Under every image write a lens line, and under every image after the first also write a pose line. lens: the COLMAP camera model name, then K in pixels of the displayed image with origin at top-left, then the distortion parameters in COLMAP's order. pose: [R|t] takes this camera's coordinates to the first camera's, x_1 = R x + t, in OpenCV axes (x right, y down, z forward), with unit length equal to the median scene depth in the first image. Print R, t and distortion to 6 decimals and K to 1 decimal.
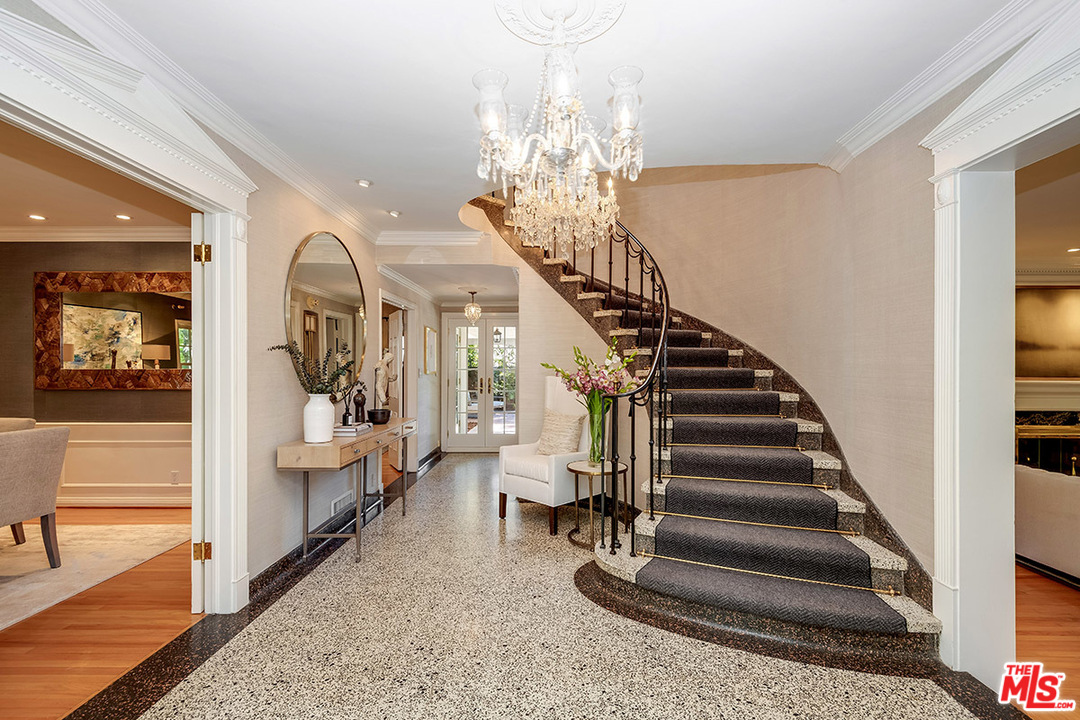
lens RADIAL K [[491.3, 0, 543.9], [0, 491.3, 363.9], [0, 0, 1]] dist [0.009879, -0.004291]
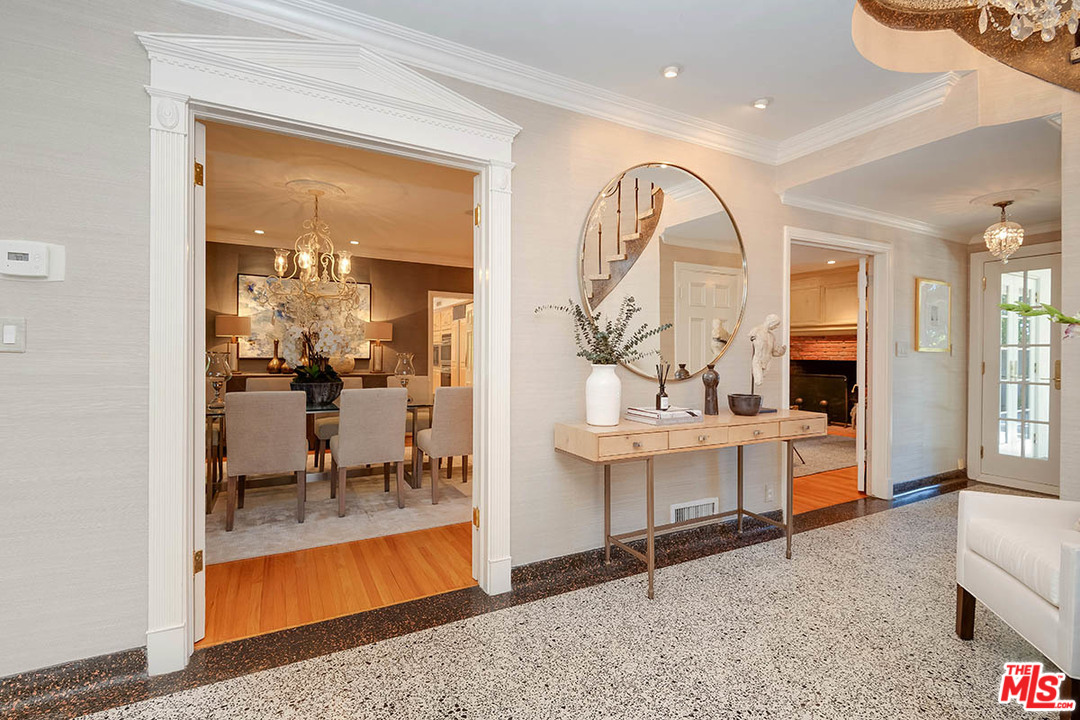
lens RADIAL K [[491.3, 0, 538.6], [0, 491.3, 355.4], [0, 0, 1]] dist [0.009879, -0.004291]
pose [[0.478470, 0.005182, -0.878088, 0.185845], [0.004634, 0.999954, 0.008426, 0.038375], [0.878092, -0.008100, 0.478424, 0.527913]]
